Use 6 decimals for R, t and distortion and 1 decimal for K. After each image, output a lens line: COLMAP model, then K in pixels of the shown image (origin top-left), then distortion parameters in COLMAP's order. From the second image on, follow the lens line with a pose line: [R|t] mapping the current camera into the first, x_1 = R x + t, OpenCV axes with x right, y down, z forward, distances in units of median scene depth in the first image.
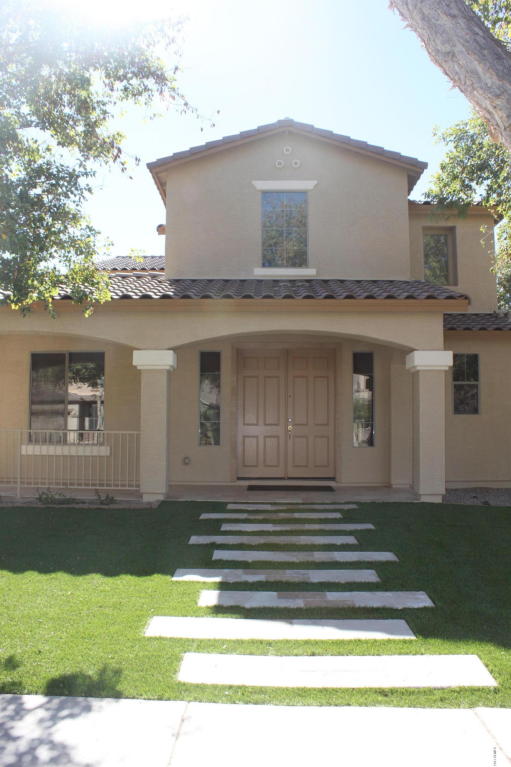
lens RADIAL K [[634.3, 0, 243.8], [0, 634.3, 394.8], [0, 0, 1]] dist [-0.170811, 0.117970]
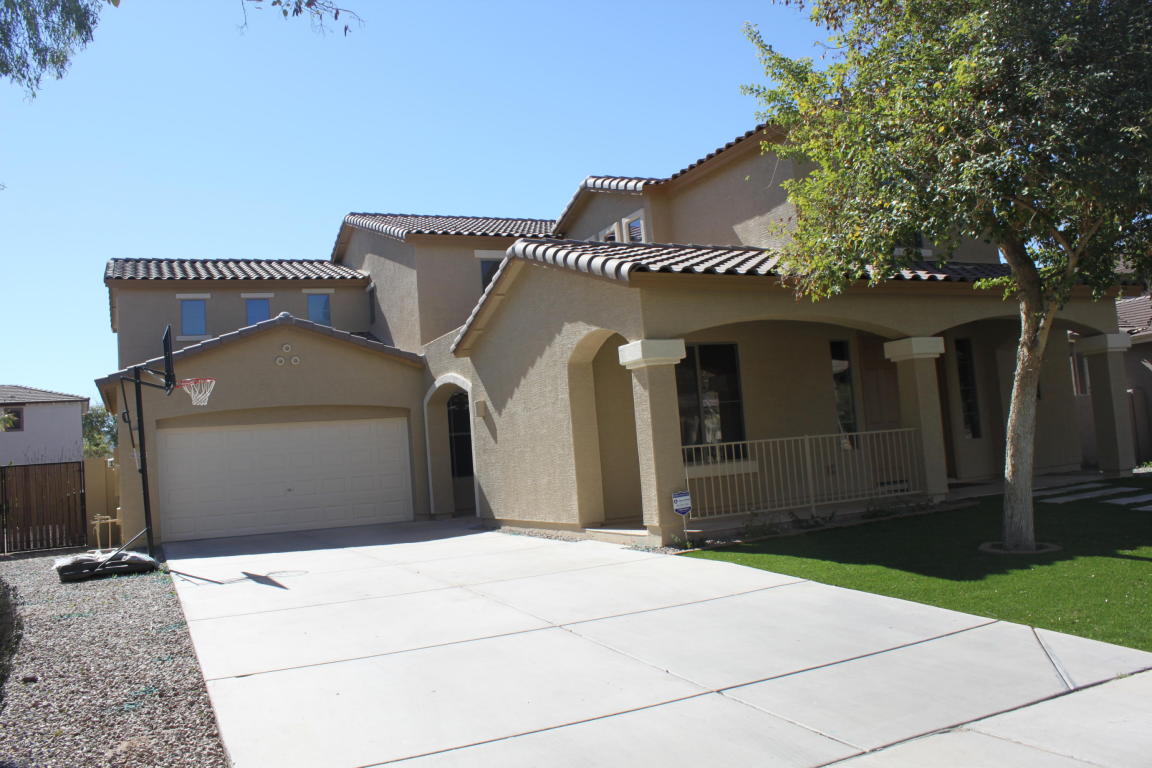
lens RADIAL K [[952.8, 0, 576.0], [0, 952.8, 384.0], [0, 0, 1]] dist [-0.170811, 0.117970]
pose [[0.896377, -0.041397, 0.441356, -1.522338], [0.056840, 0.998145, -0.021819, -0.002950], [-0.439634, 0.044644, 0.897067, 0.025435]]
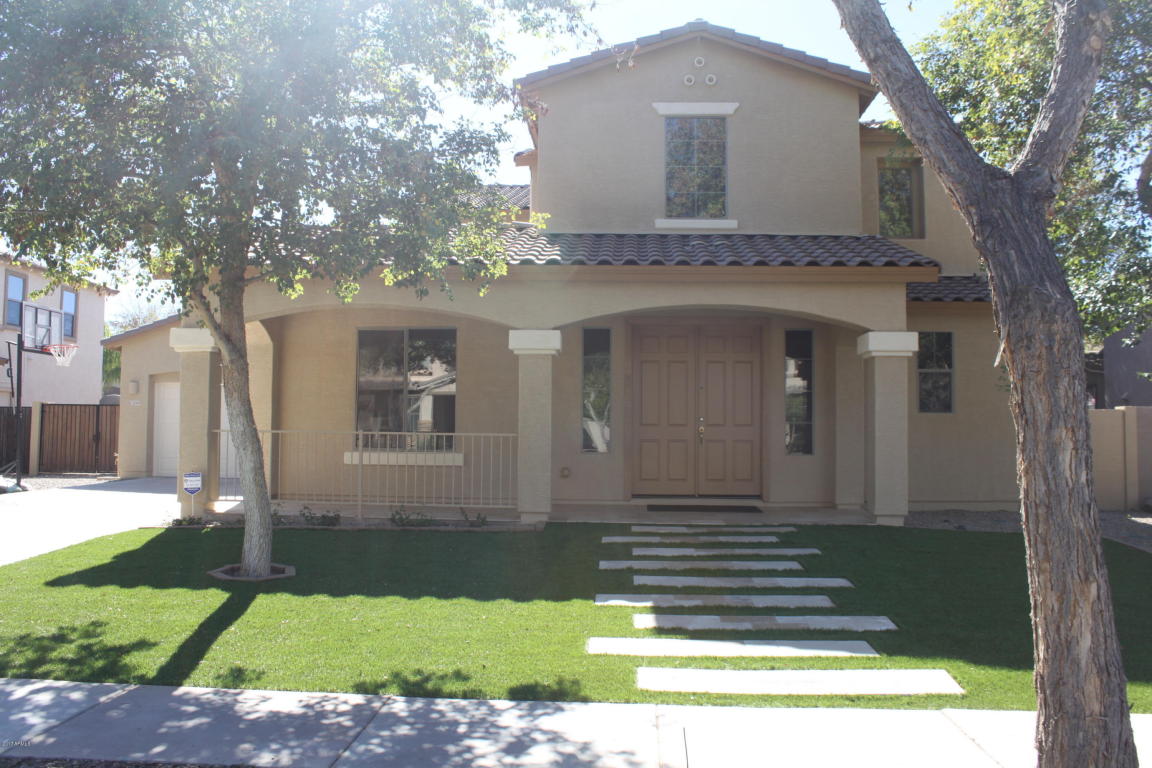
lens RADIAL K [[952.8, 0, 576.0], [0, 952.8, 384.0], [0, 0, 1]] dist [-0.170811, 0.117970]
pose [[0.999658, 0.001025, -0.026136, -0.078374], [-0.000887, 0.999986, 0.005257, -0.012532], [0.026141, -0.005232, 0.999645, -0.225868]]
